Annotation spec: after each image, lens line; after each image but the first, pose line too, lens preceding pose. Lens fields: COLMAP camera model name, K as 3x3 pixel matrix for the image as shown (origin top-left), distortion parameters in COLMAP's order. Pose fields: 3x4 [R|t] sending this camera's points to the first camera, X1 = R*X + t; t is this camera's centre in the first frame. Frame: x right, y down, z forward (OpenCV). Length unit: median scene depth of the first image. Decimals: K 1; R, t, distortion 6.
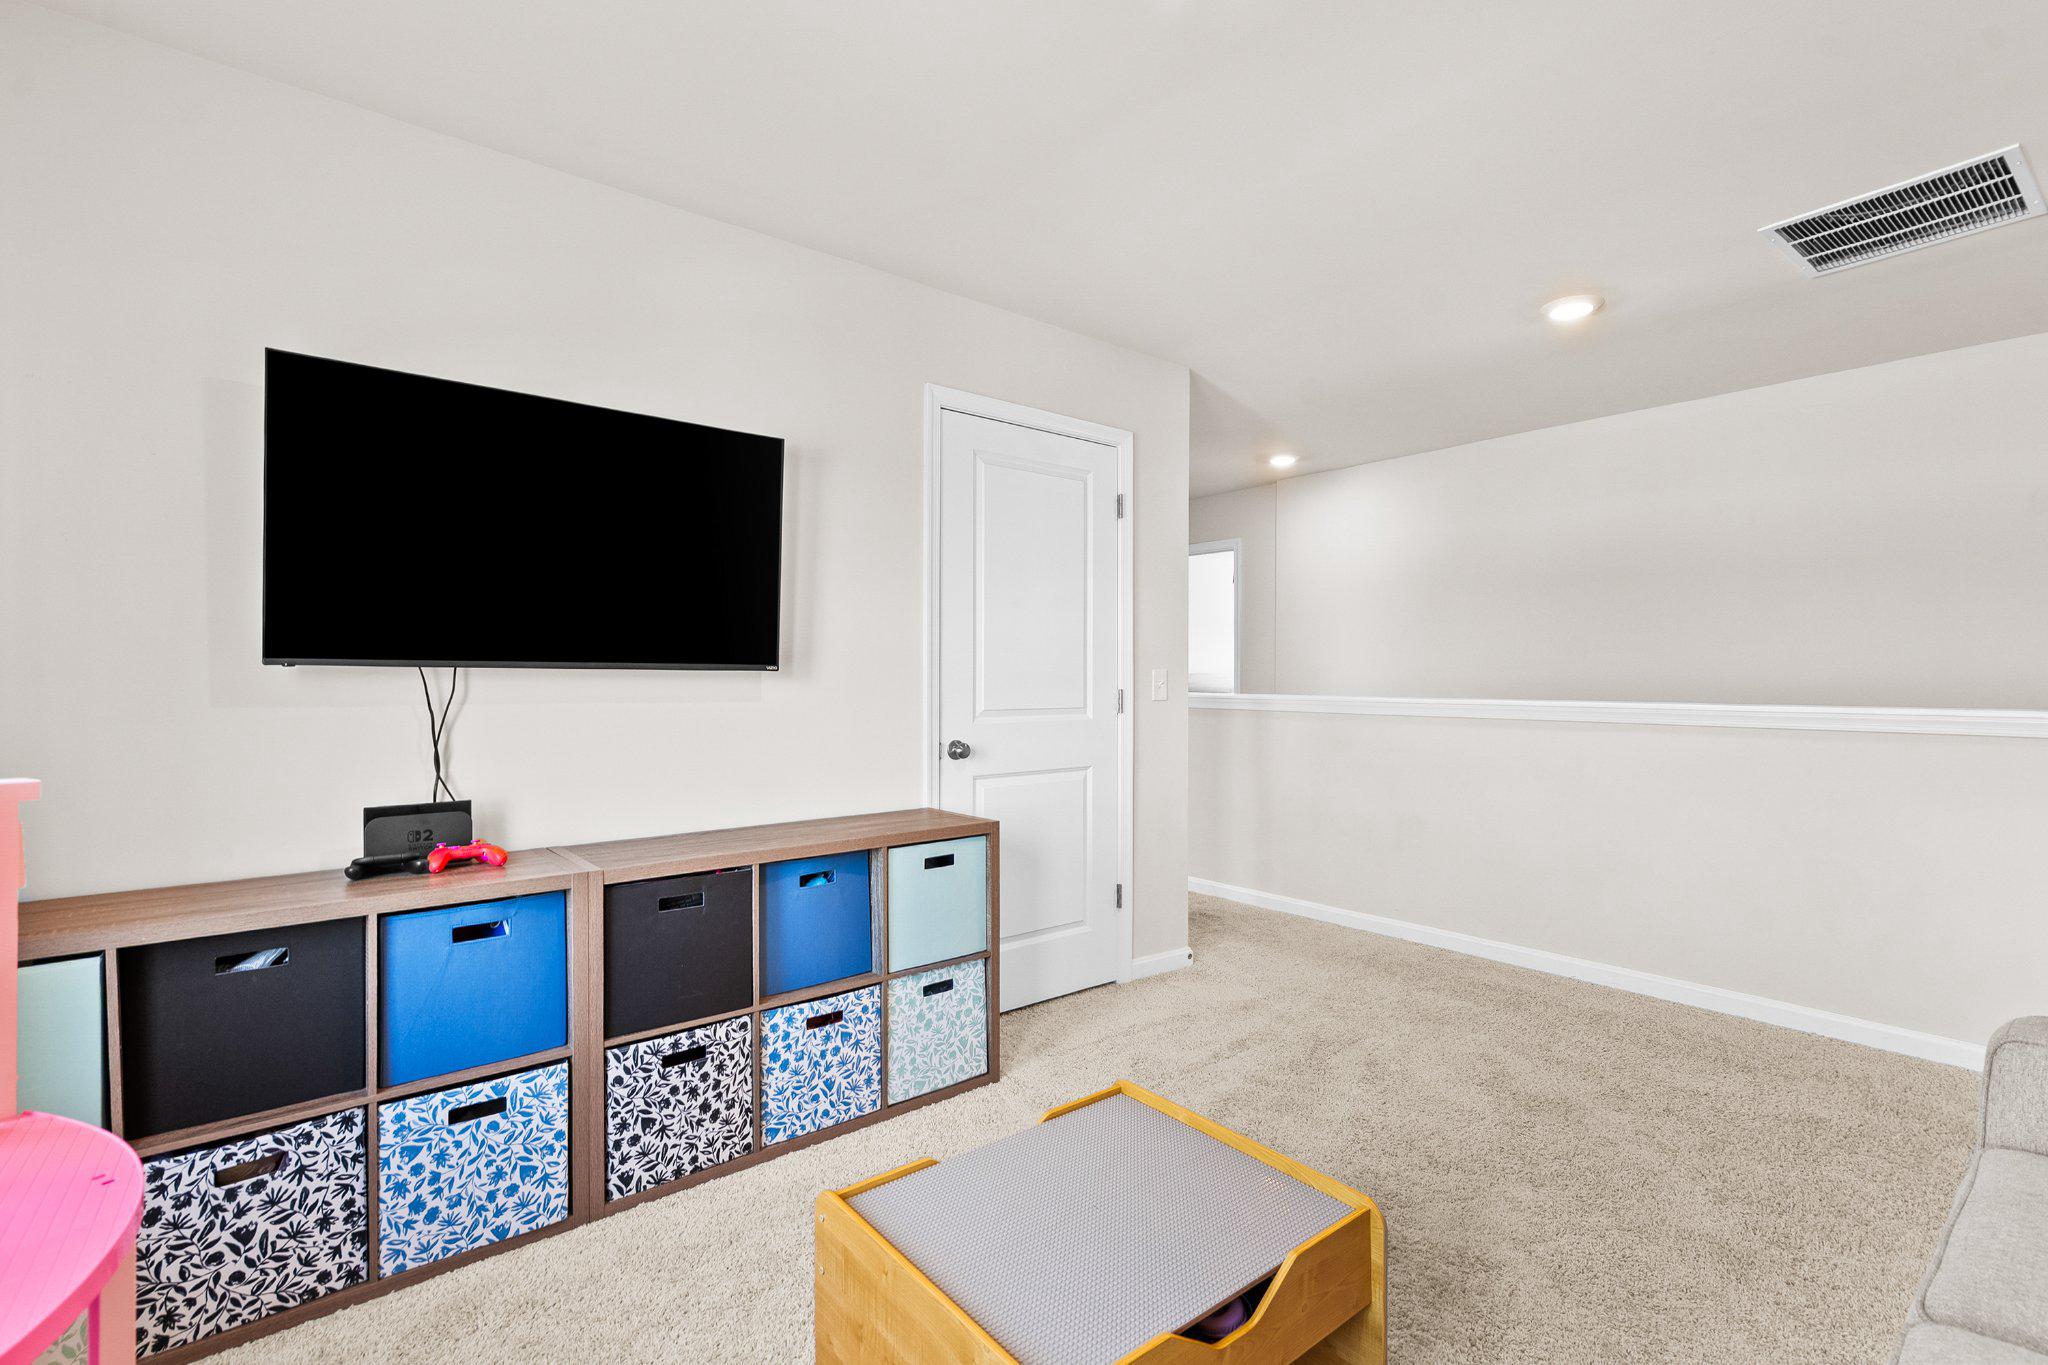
lens RADIAL K [[923.2, 0, 1024.0], [0, 923.2, 682.5], [0, 0, 1]] dist [-0.003939, -0.000670]
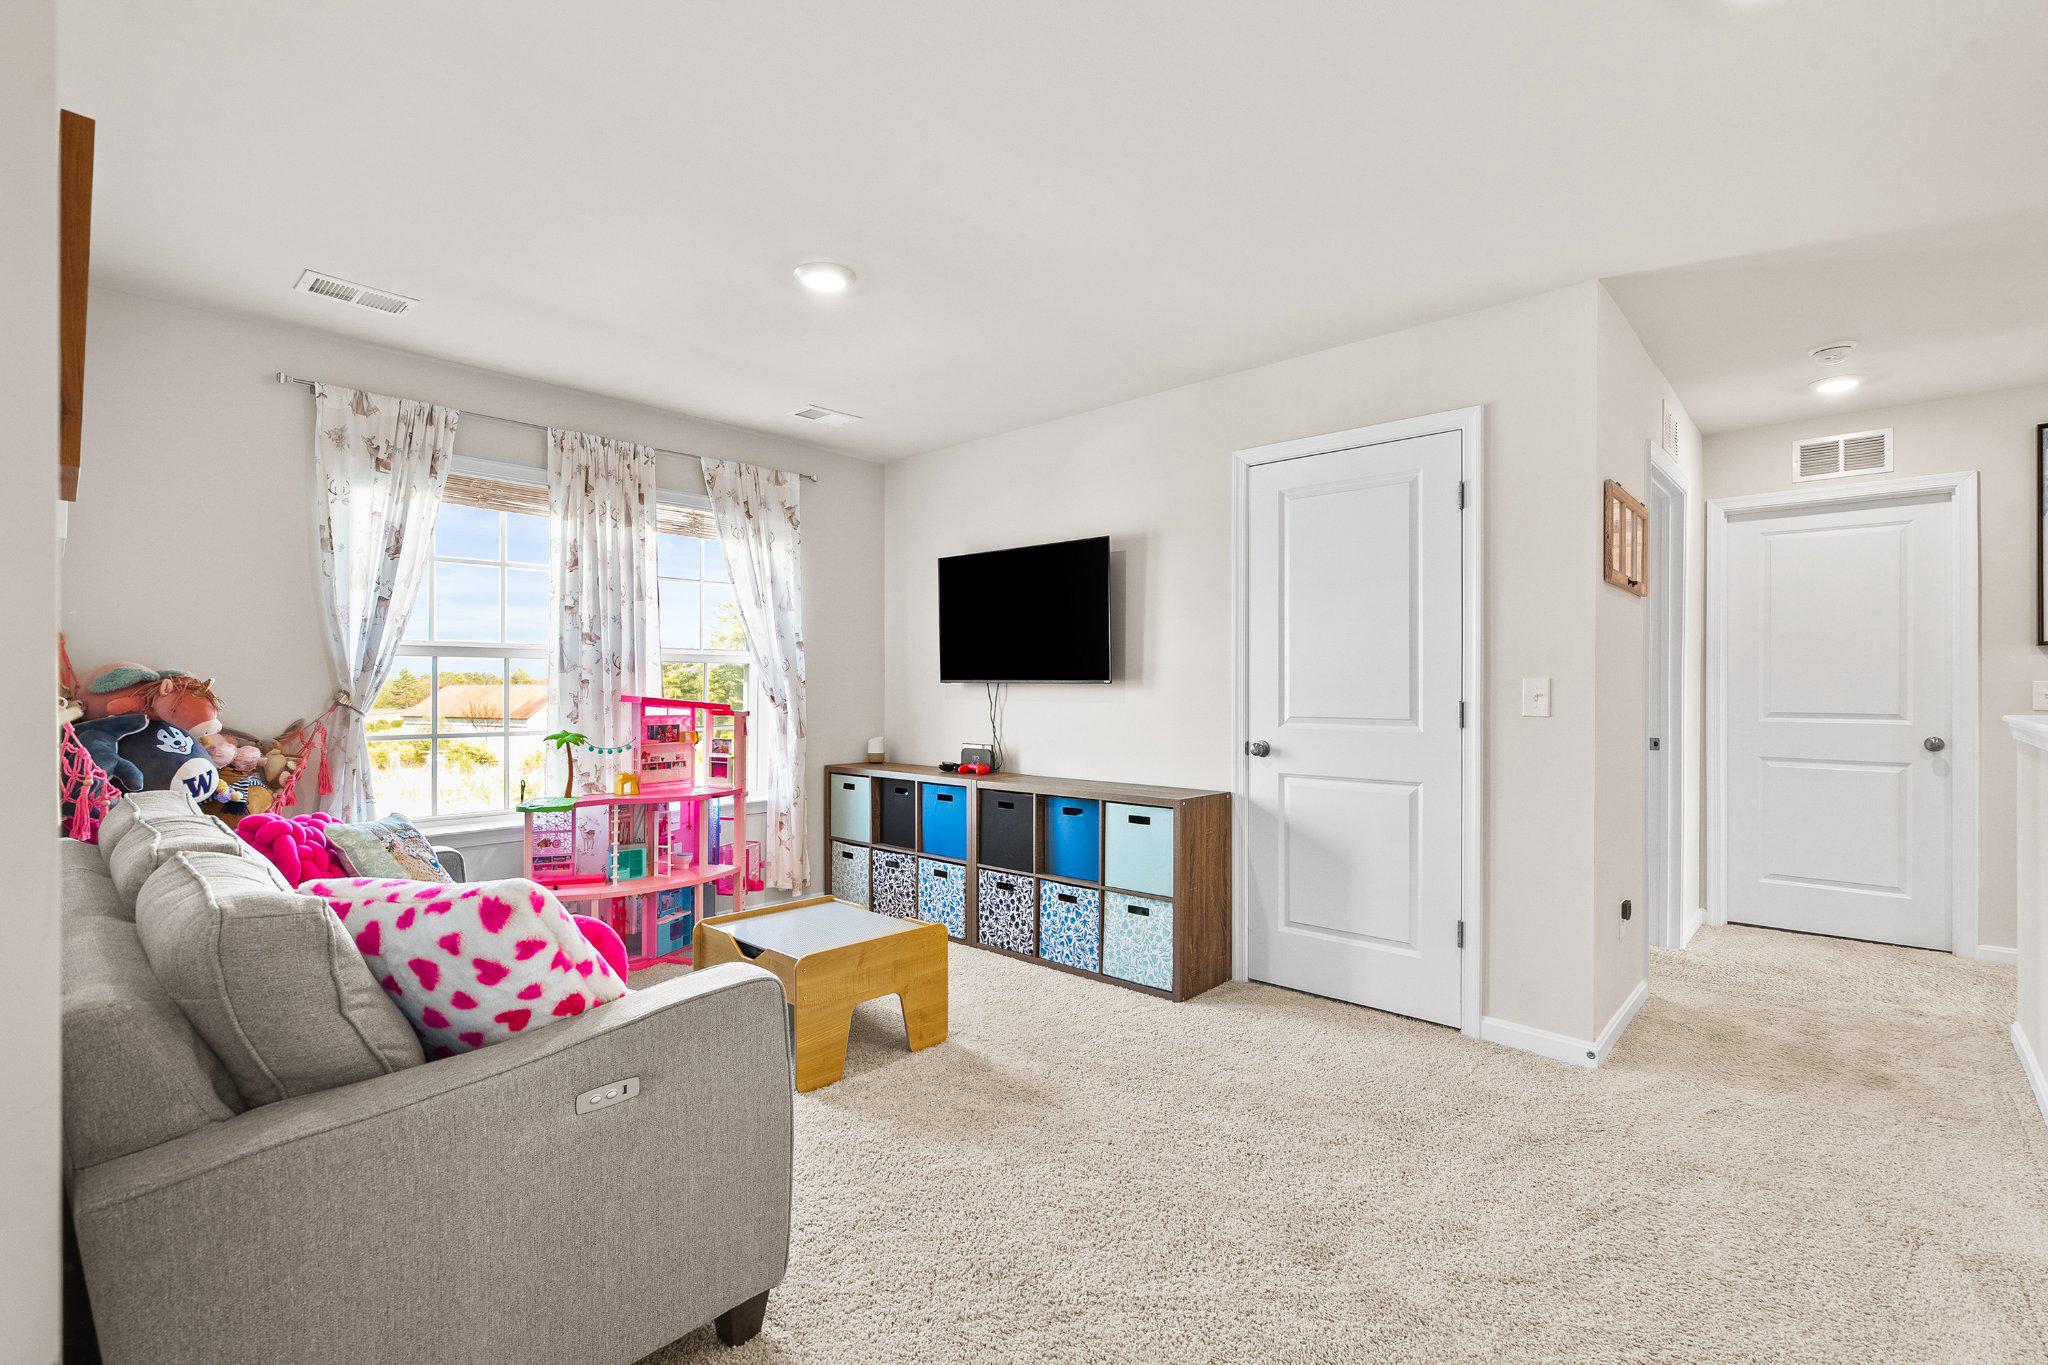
lens RADIAL K [[923.2, 0, 1024.0], [0, 923.2, 682.5], [0, 0, 1]] dist [-0.003939, -0.000670]
pose [[0.148122, -0.004250, -0.988960, 1.348706], [-0.005035, 0.999975, -0.005052, -0.005820], [0.988956, 0.005728, 0.148097, 0.664549]]
